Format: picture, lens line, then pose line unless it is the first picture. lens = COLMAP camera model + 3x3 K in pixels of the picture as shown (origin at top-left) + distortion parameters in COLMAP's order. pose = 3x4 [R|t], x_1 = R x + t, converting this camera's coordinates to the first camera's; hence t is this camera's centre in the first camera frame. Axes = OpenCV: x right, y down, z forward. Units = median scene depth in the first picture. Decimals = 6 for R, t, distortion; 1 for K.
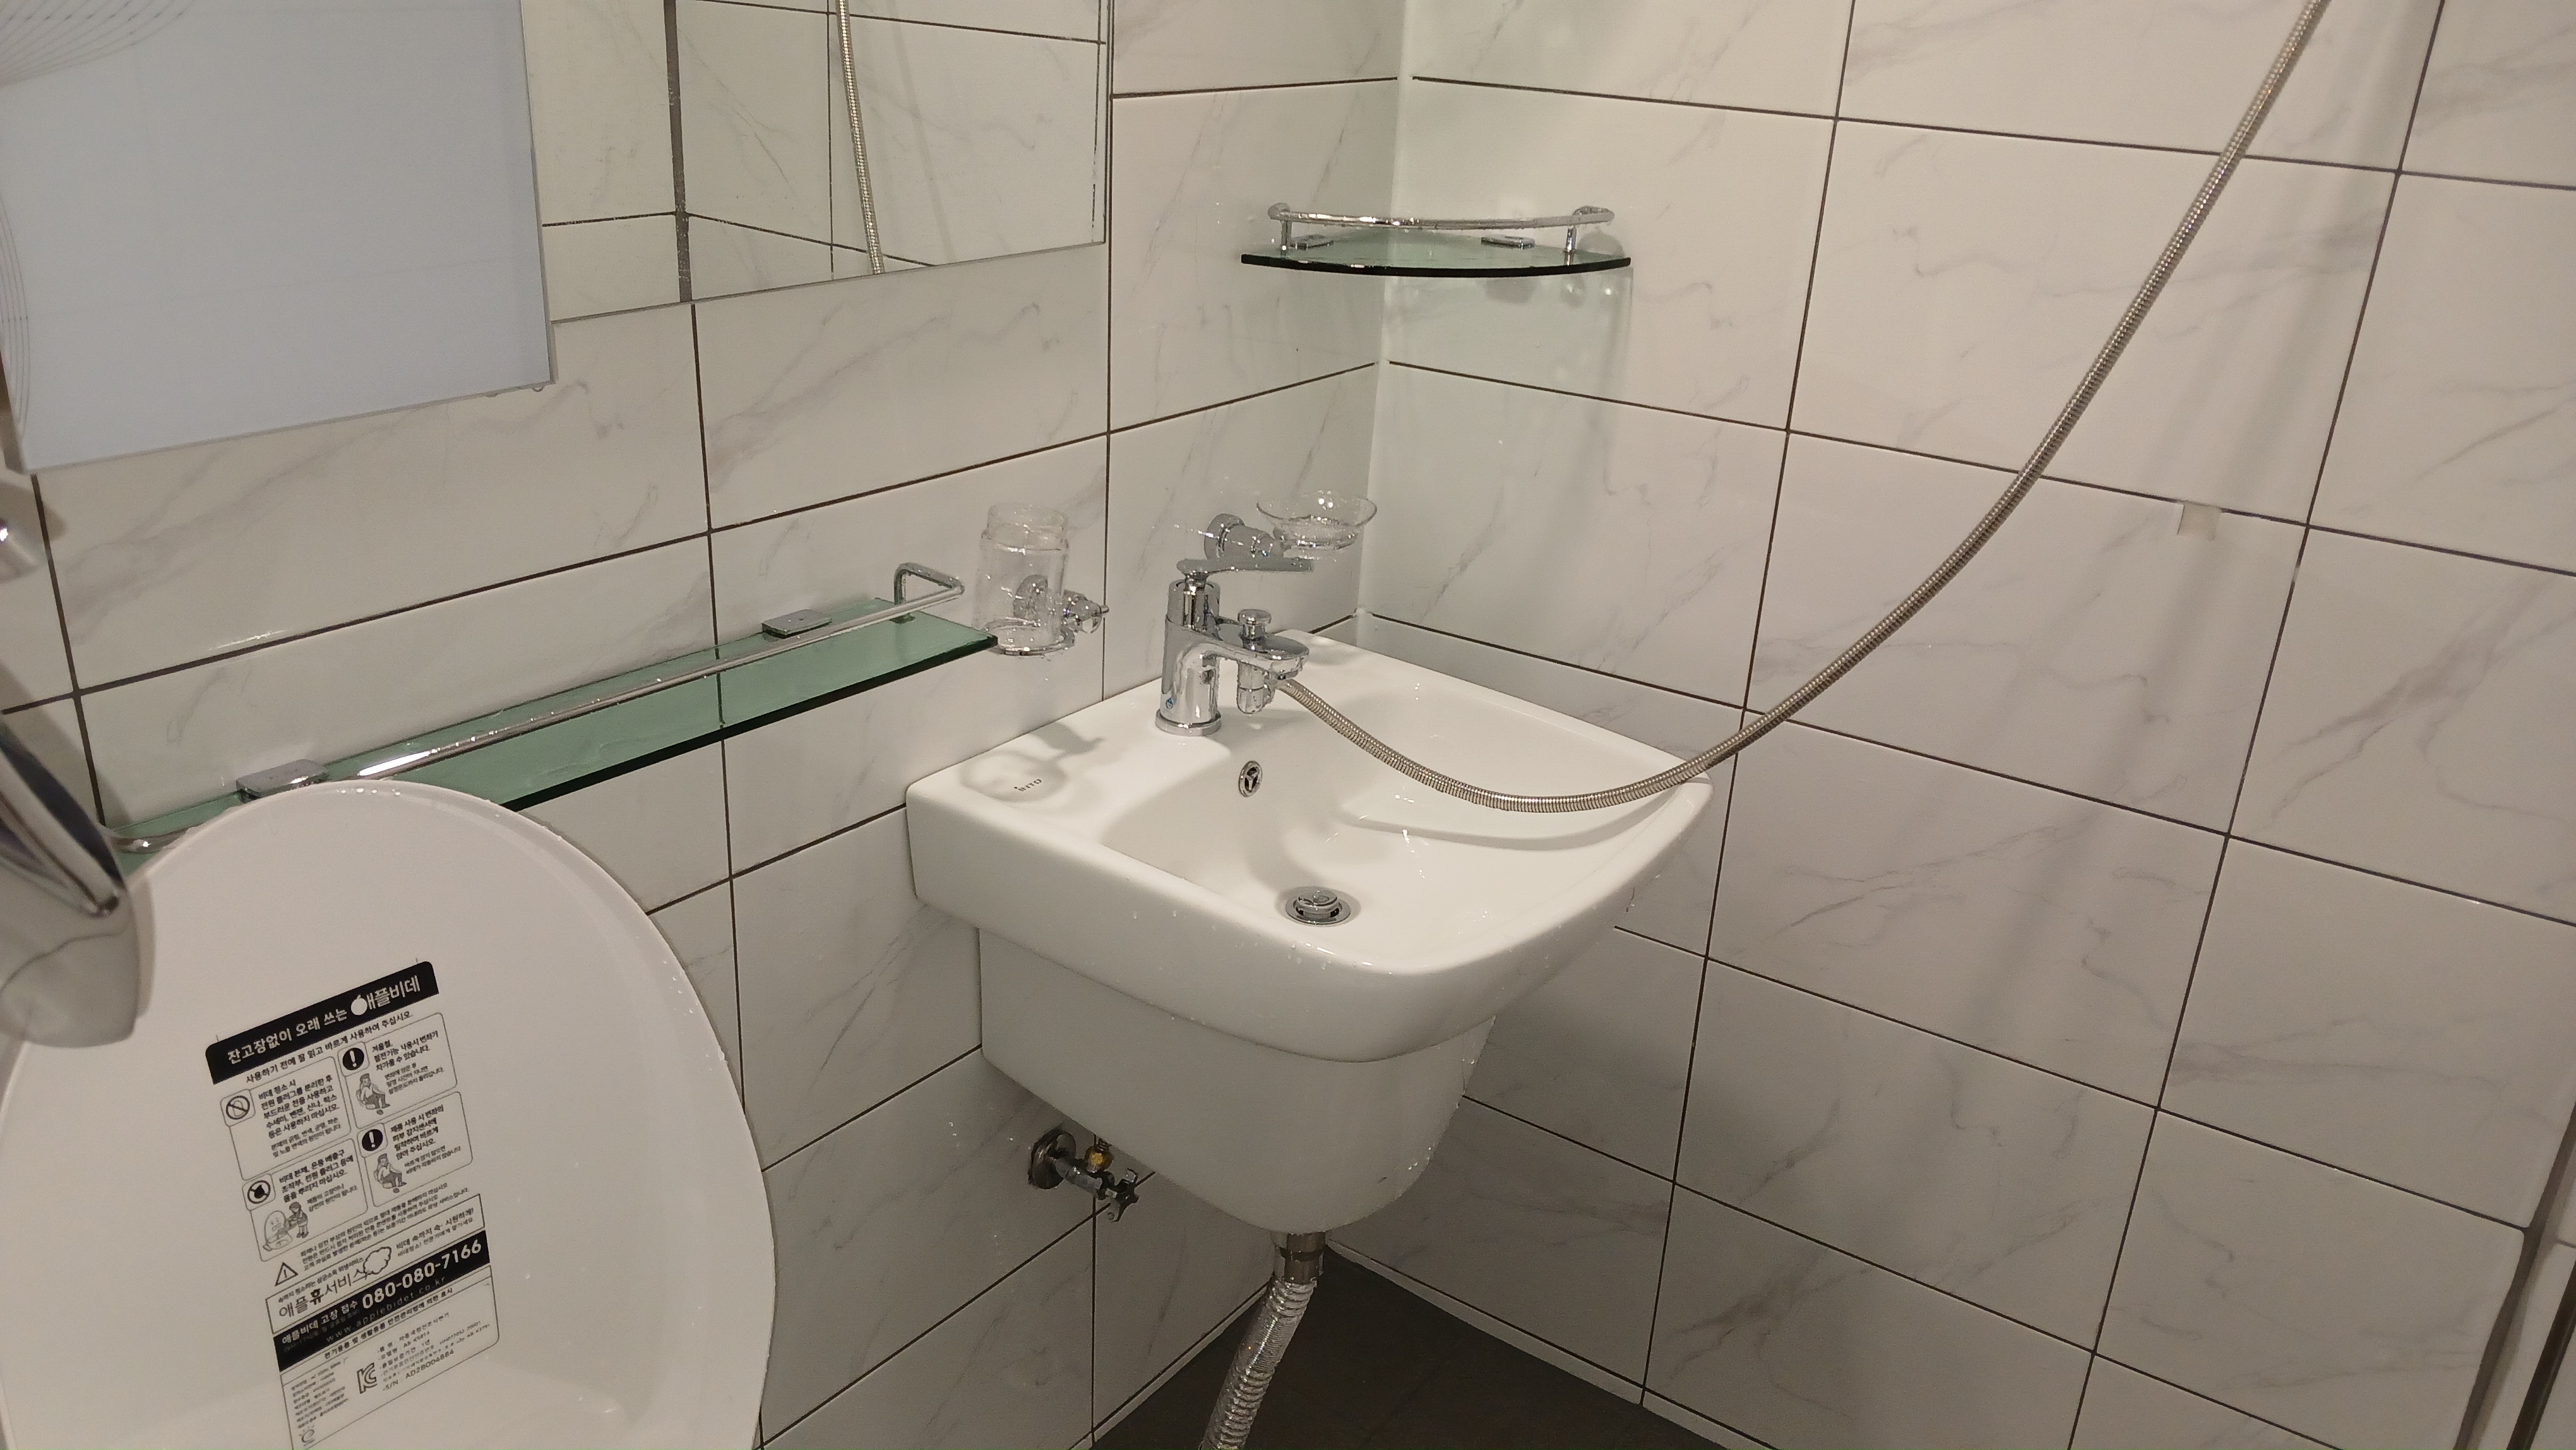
lens RADIAL K [[1961.3, 0, 1230.6], [0, 1961.3, 767.9], [0, 0, 1]] dist [0.042803, -0.075952]
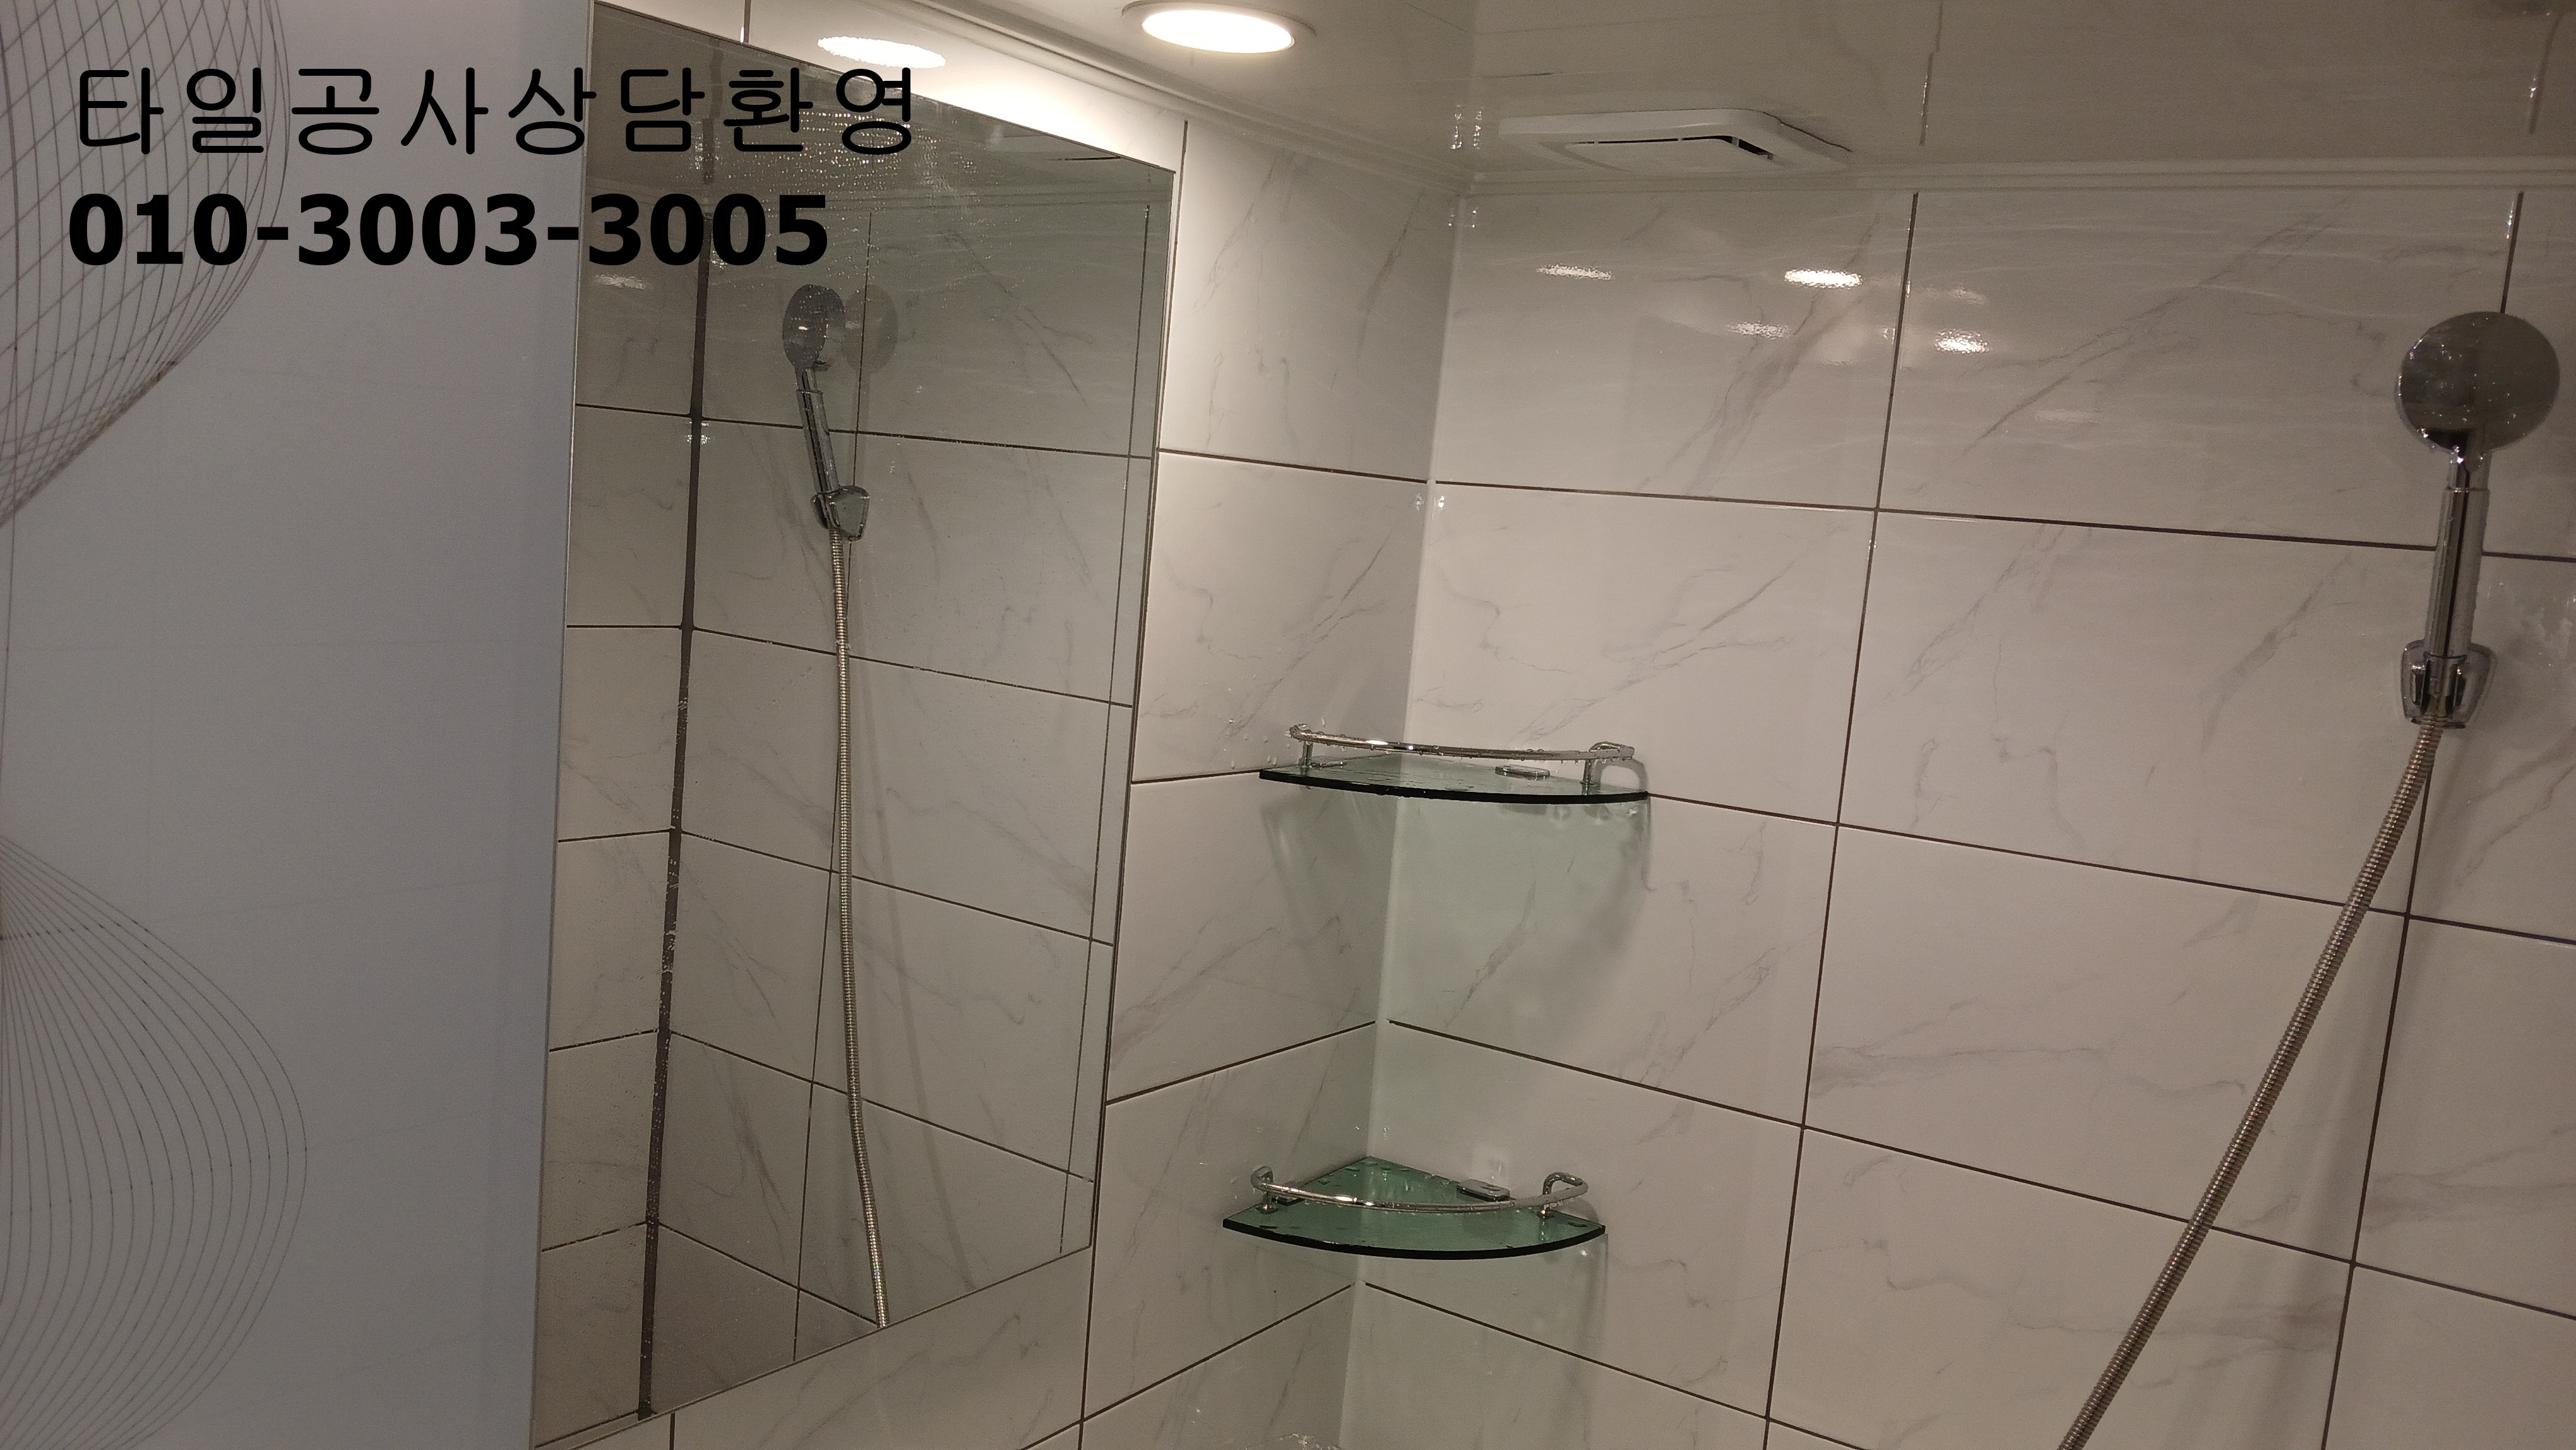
lens RADIAL K [[1961.3, 0, 1251.8], [0, 1961.3, 769.2], [0, 0, 1]] dist [0.042803, -0.075952]
pose [[0.999002, 0.034307, 0.028605, -0.017125], [-0.025327, 0.962557, -0.269895, -0.220780], [-0.036793, 0.268901, 0.962465, -0.034262]]
